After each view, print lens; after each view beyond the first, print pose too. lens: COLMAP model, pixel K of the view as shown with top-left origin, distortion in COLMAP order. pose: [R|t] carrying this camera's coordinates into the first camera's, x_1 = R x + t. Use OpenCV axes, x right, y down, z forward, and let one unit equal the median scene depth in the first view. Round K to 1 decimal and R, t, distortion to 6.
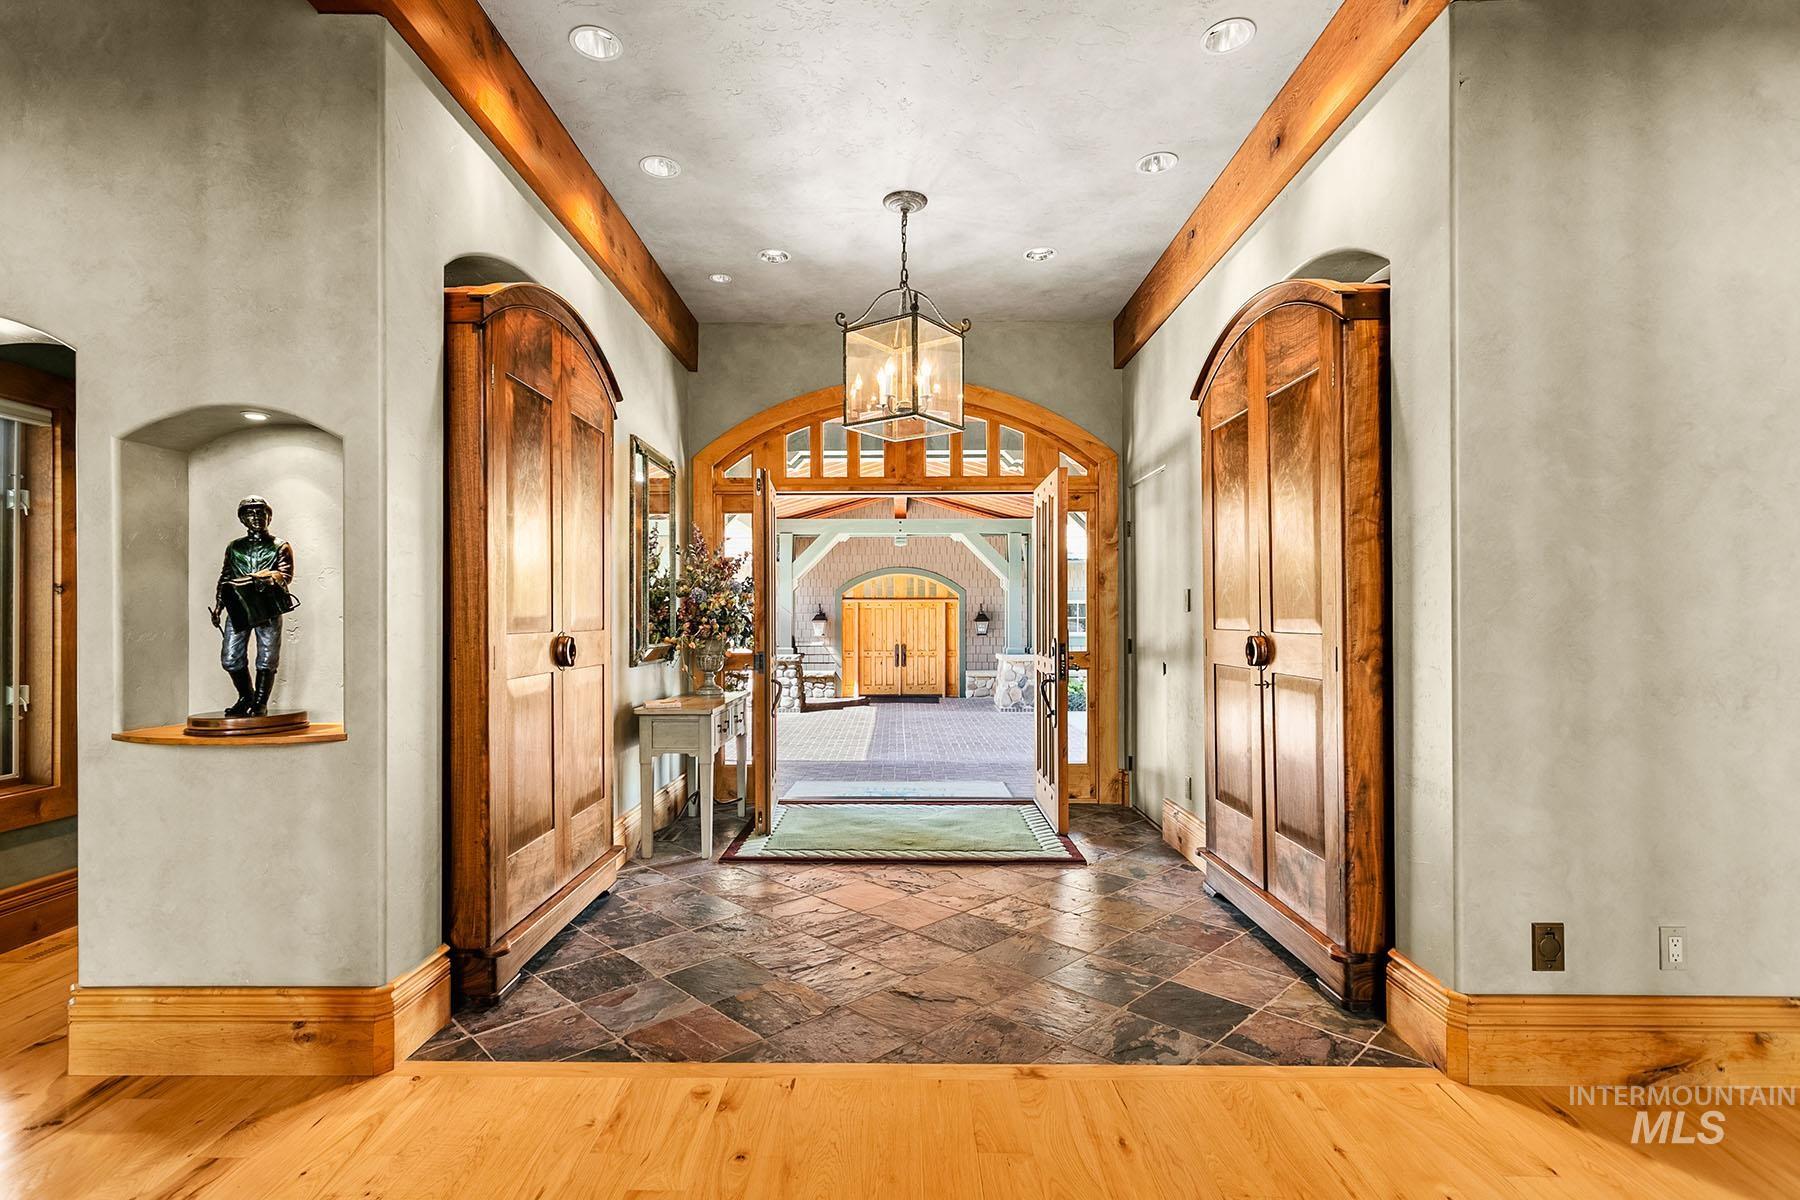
lens RADIAL K [[877.6, 0, 892.2], [0, 877.6, 609.0], [0, 0, 1]] dist [0.002899, 0.000807]
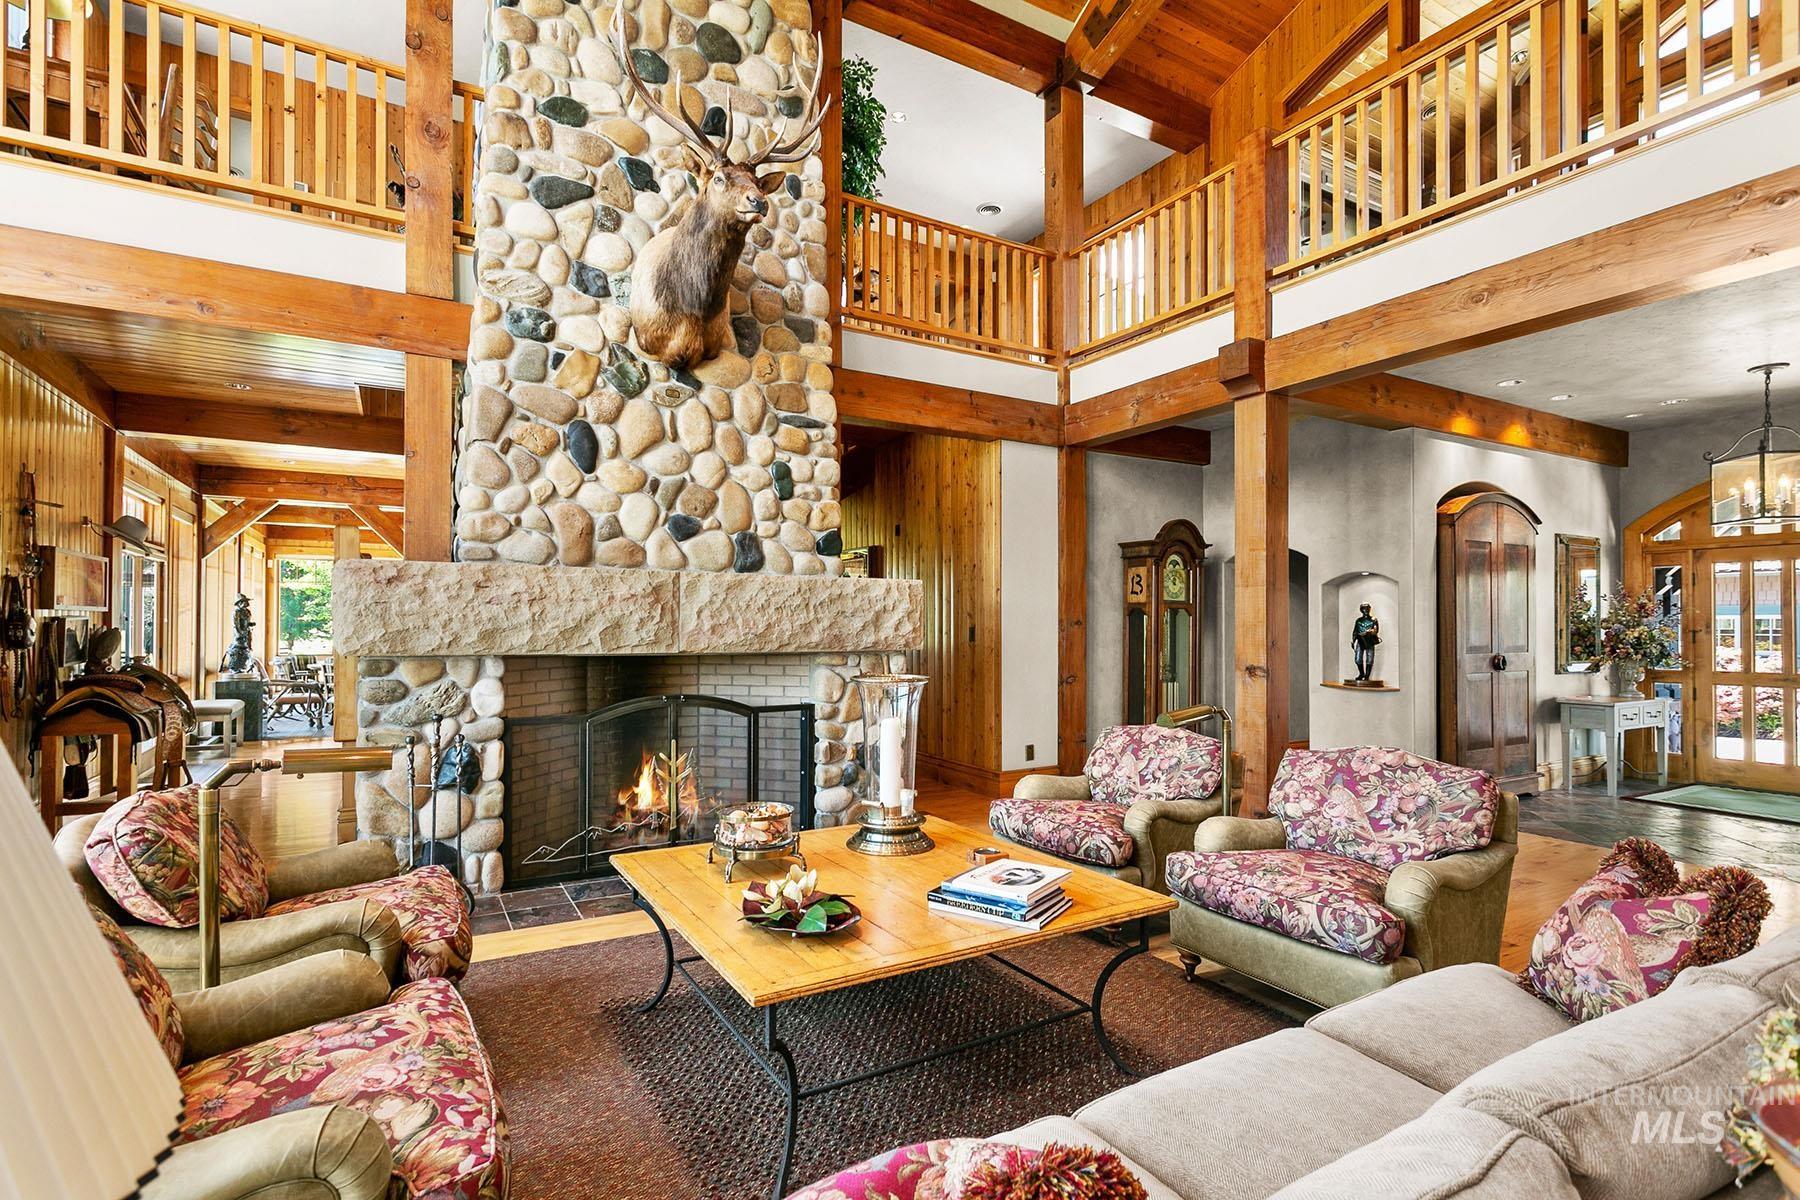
lens RADIAL K [[877.6, 0, 894.1], [0, 877.6, 607.5], [0, 0, 1]] dist [0.002899, 0.000807]
pose [[0.513908, -0.006639, -0.857820, 0.894851], [0.003039, 0.999978, -0.005919, -0.099466], [0.857840, 0.000435, 0.513917, -1.710252]]
